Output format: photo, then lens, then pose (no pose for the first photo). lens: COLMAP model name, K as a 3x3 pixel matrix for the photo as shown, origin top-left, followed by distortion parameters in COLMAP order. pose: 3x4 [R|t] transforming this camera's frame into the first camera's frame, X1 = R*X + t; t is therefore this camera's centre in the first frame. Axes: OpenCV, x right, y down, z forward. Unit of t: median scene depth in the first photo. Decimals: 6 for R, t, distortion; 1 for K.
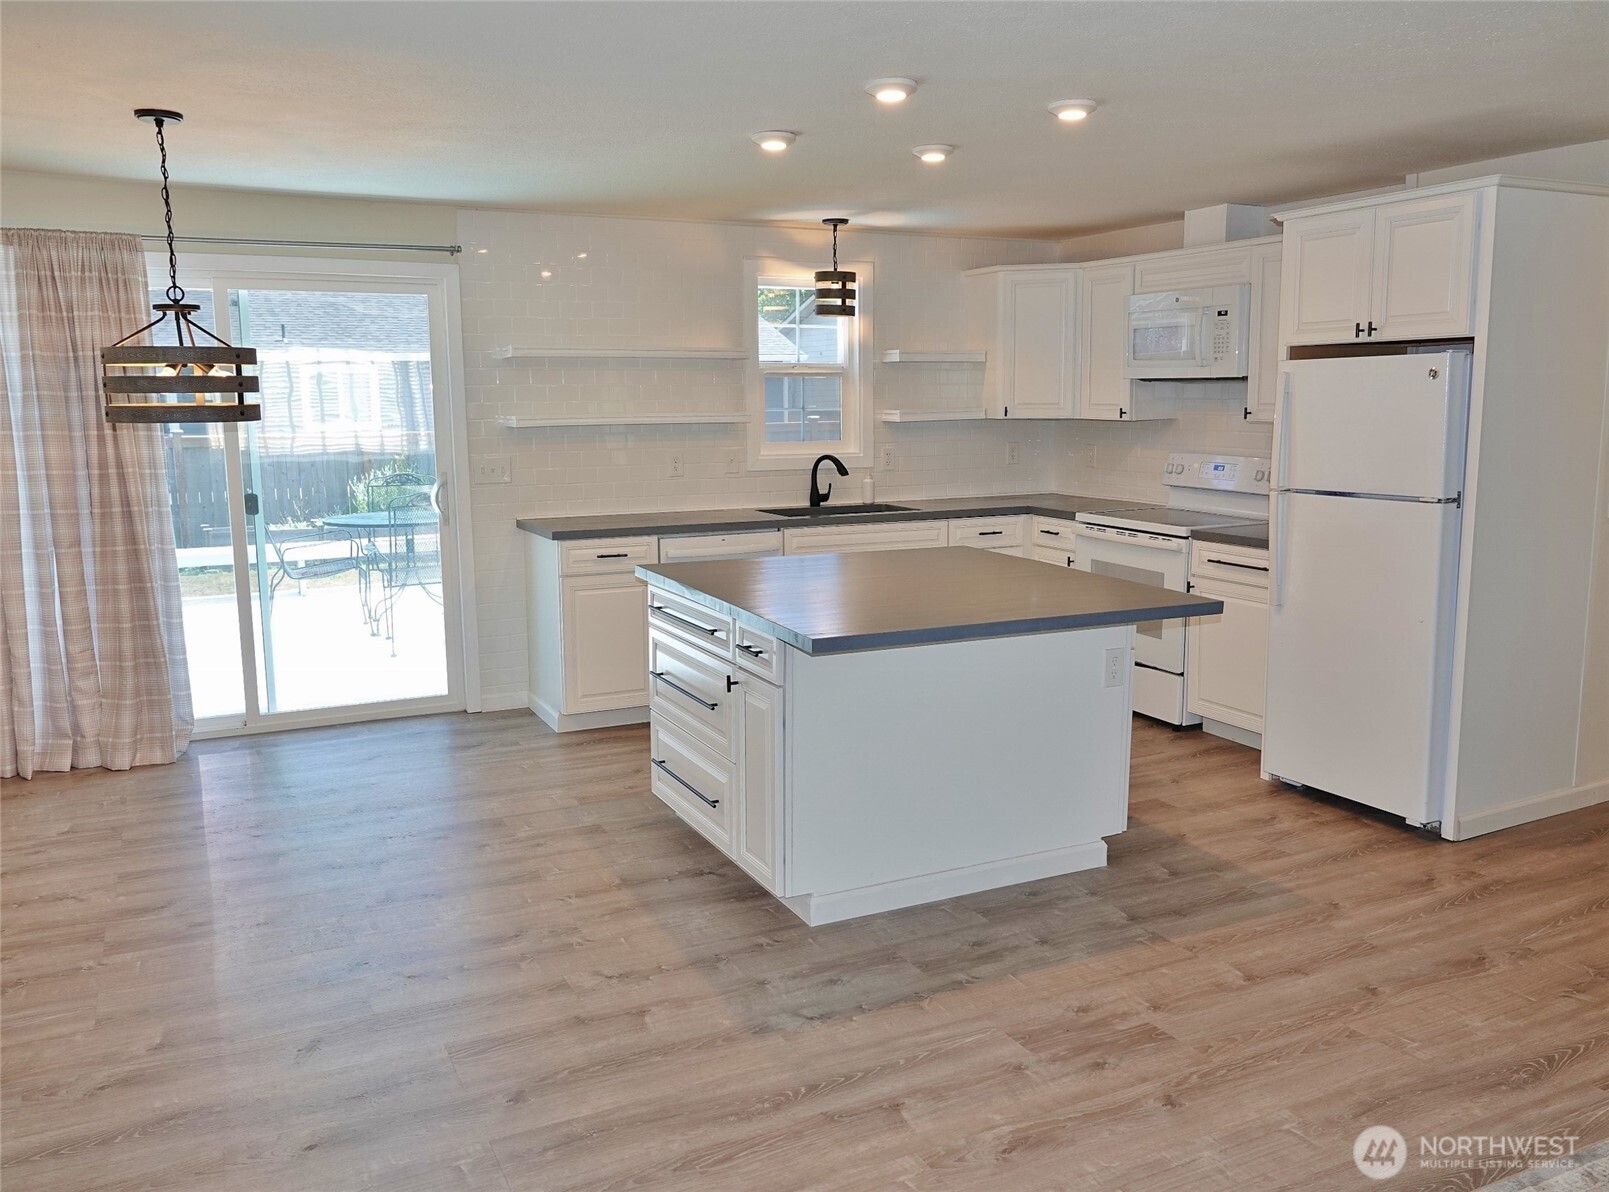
lens RADIAL K [[1265.5, 0, 809.2], [0, 1265.5, 592.4], [0, 0, 1]] dist [0.008269, 0.000334]
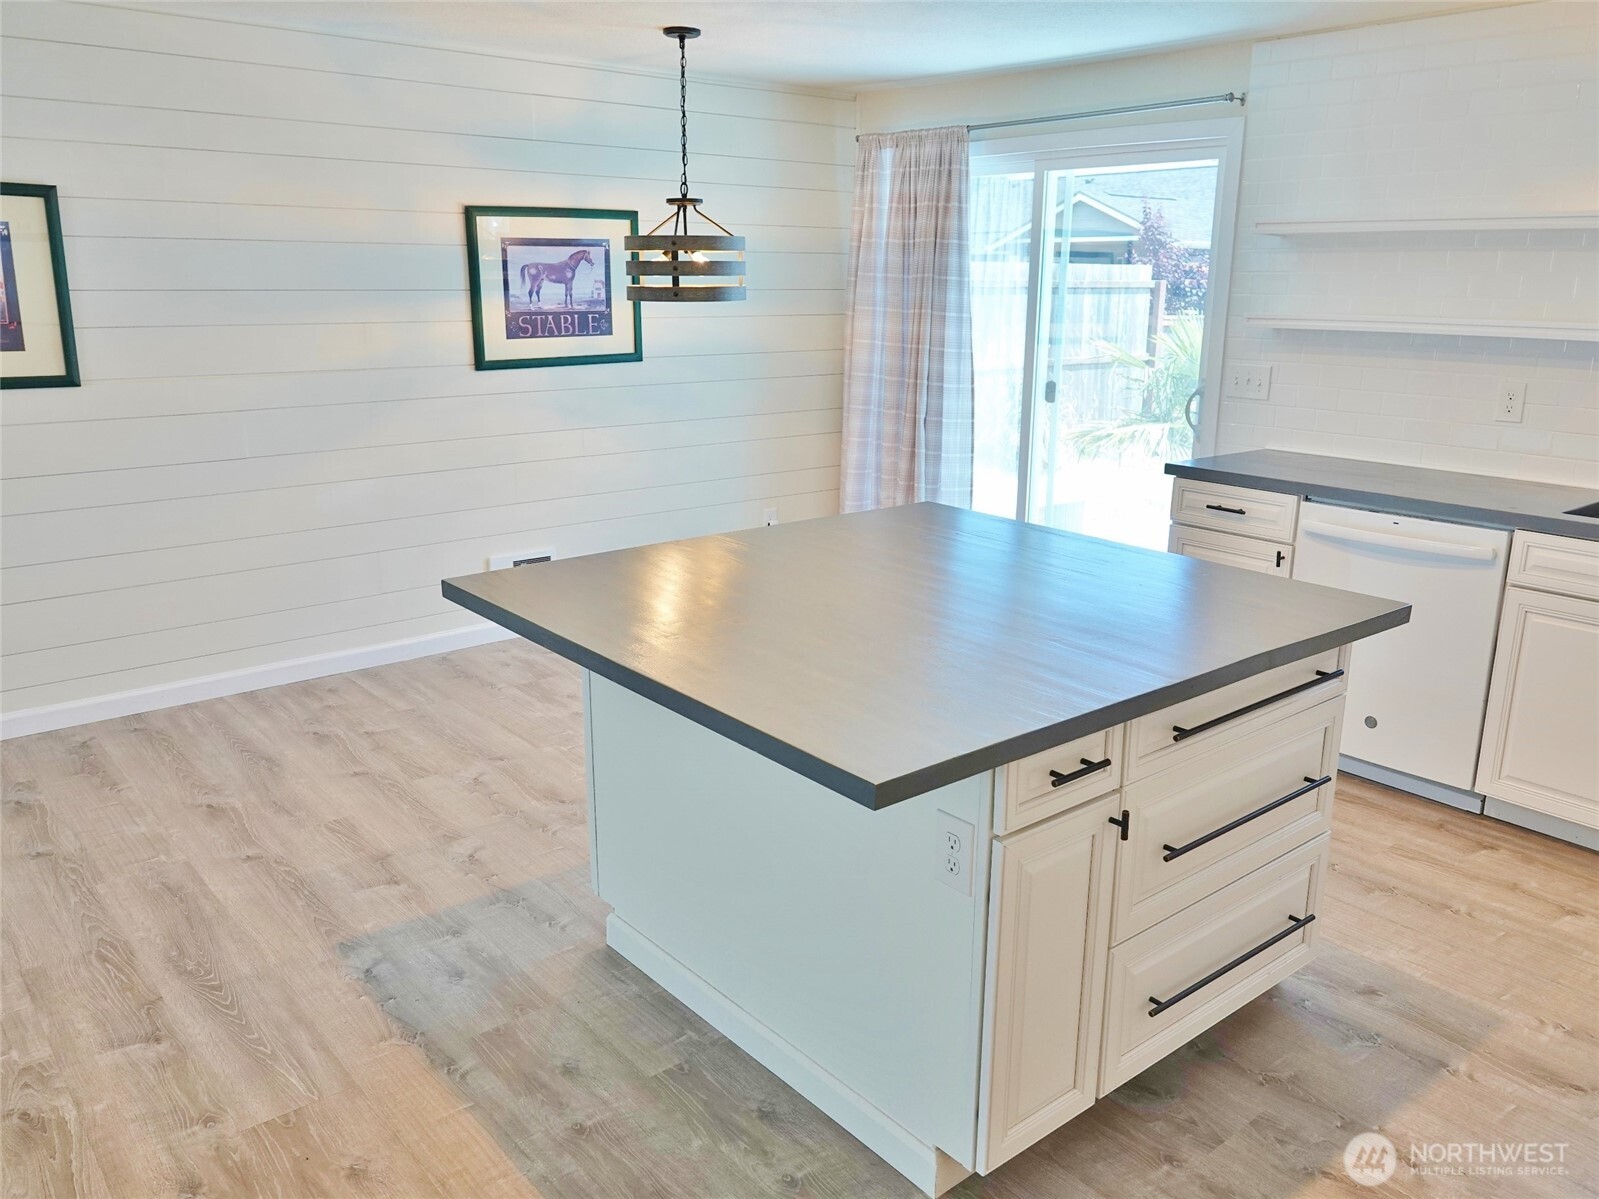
lens RADIAL K [[1241.7, 0, 808.1], [0, 1241.7, 598.4], [0, 0, 1]] dist [0.007732, 0.002839]
pose [[0.232476, 0.255894, -0.938336, 0.460944], [-0.163041, 0.961369, 0.221781, -0.096162], [0.958839, 0.101429, 0.265216, 0.557866]]
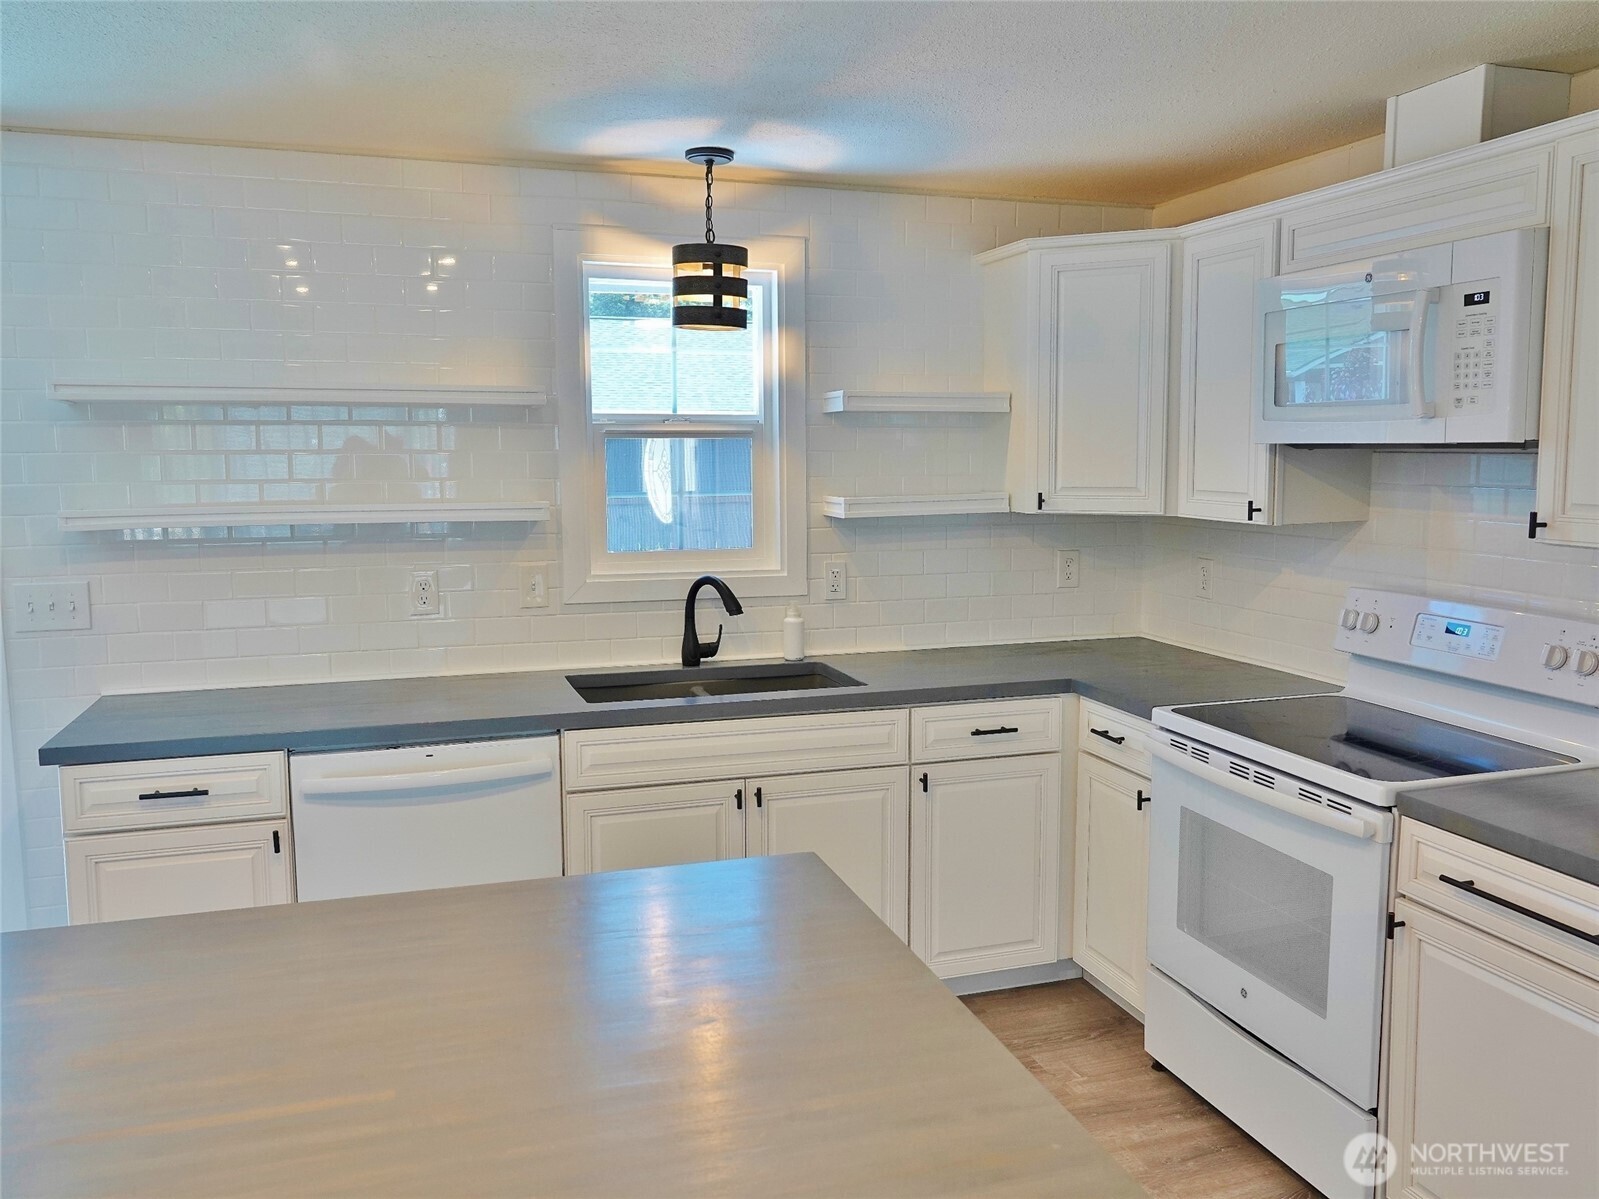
lens RADIAL K [[1241.7, 0, 808.1], [0, 1241.7, 598.4], [0, 0, 1]] dist [0.007732, 0.002839]
pose [[0.990296, 0.020274, -0.137490, 0.152029], [-0.025432, 0.999033, -0.035863, -0.091325], [0.136630, 0.039012, 0.989854, 0.524756]]
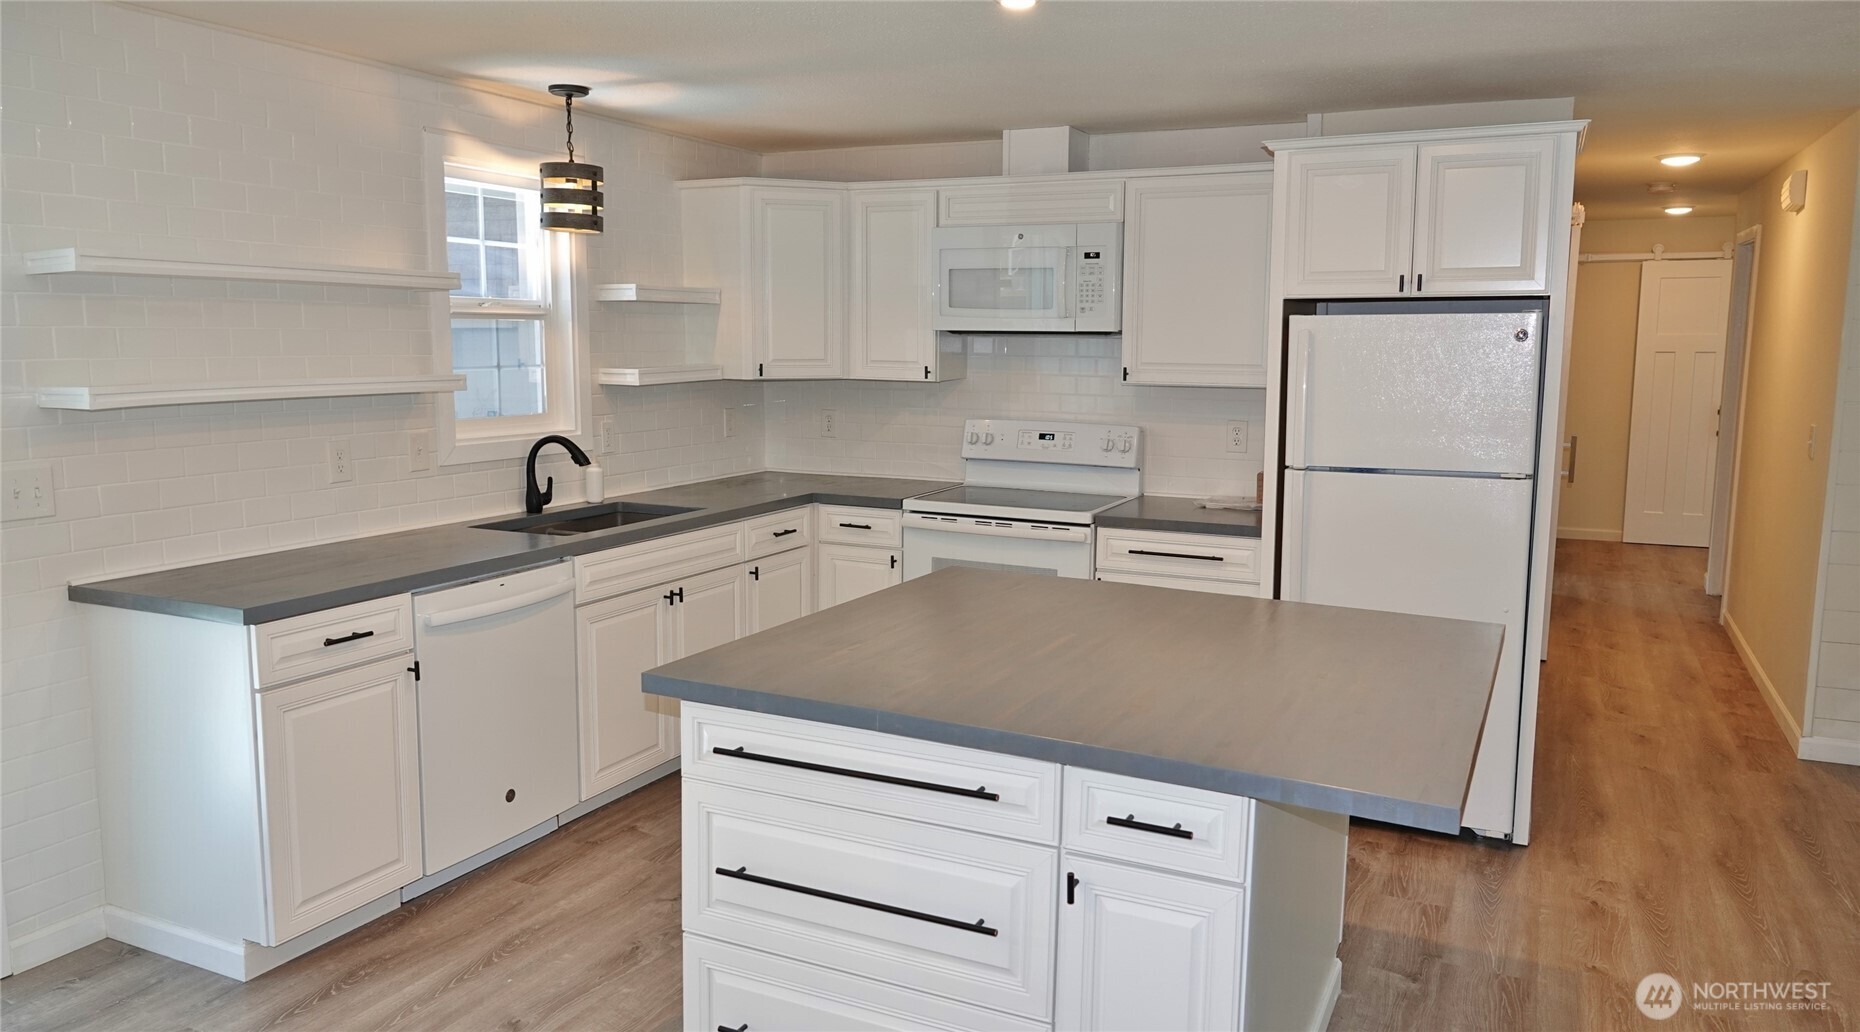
lens RADIAL K [[1298.0, 0, 927.8], [0, 1298.0, 513.0], [0, 0, 1]] dist [0.007671, -0.000086]
pose [[0.790114, -0.071477, 0.608778, -0.286740], [0.084173, 0.996421, 0.007745, -0.063967], [-0.607153, 0.045124, 0.793303, 0.378484]]
